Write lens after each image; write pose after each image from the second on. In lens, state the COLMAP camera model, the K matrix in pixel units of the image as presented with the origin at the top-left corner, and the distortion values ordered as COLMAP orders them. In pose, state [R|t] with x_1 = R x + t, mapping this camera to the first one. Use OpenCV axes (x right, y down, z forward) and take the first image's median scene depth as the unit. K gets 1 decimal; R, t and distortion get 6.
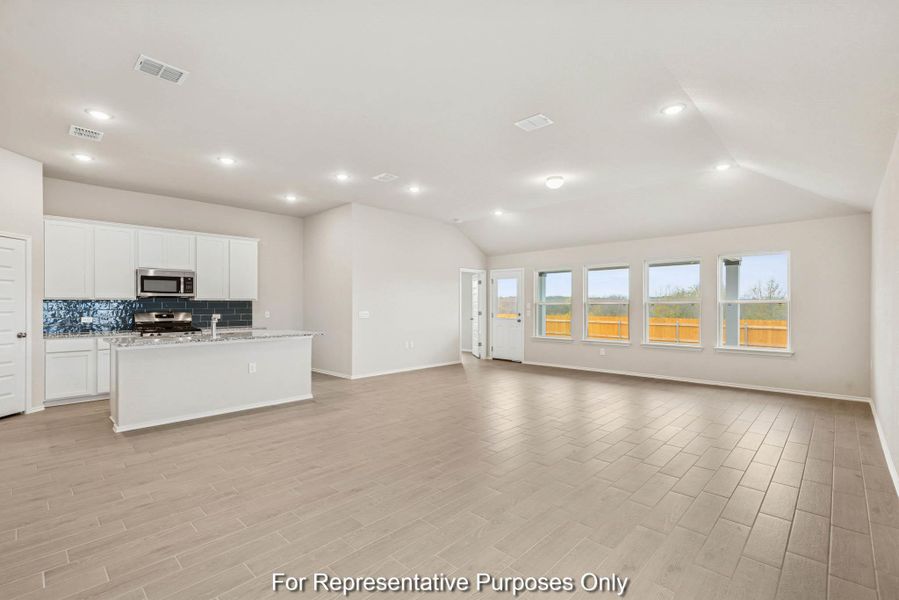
lens RADIAL K [[407.7, 0, 447.4], [0, 407.7, 306.6], [0, 0, 1]] dist [0.000235, 0.000045]
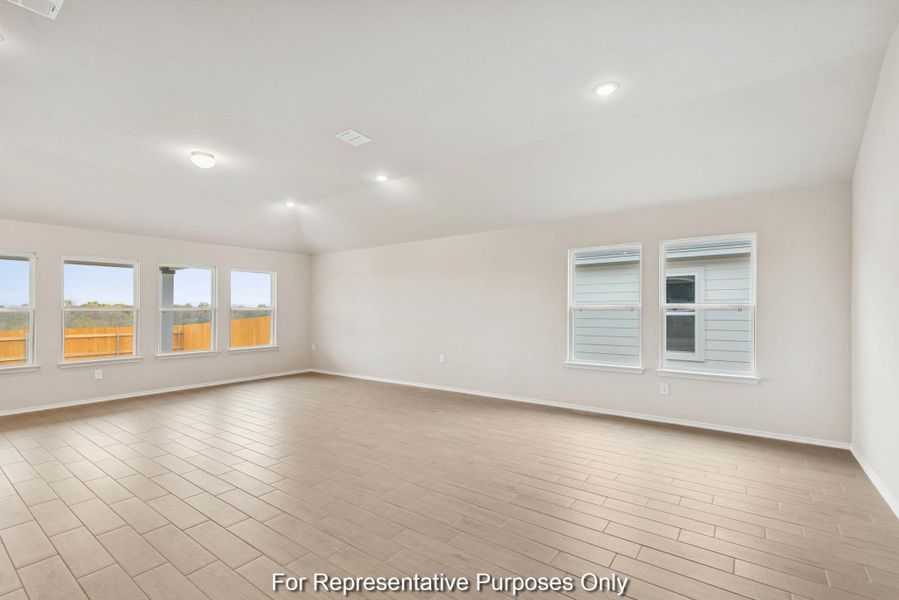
lens RADIAL K [[407.7, 0, 447.4], [0, 407.7, 306.6], [0, 0, 1]] dist [0.000235, 0.000045]
pose [[-0.131991, 0.012733, 0.991169, -0.450143], [0.003745, 0.999917, -0.012347, -0.003219], [-0.991244, 0.002083, -0.132028, 0.464710]]
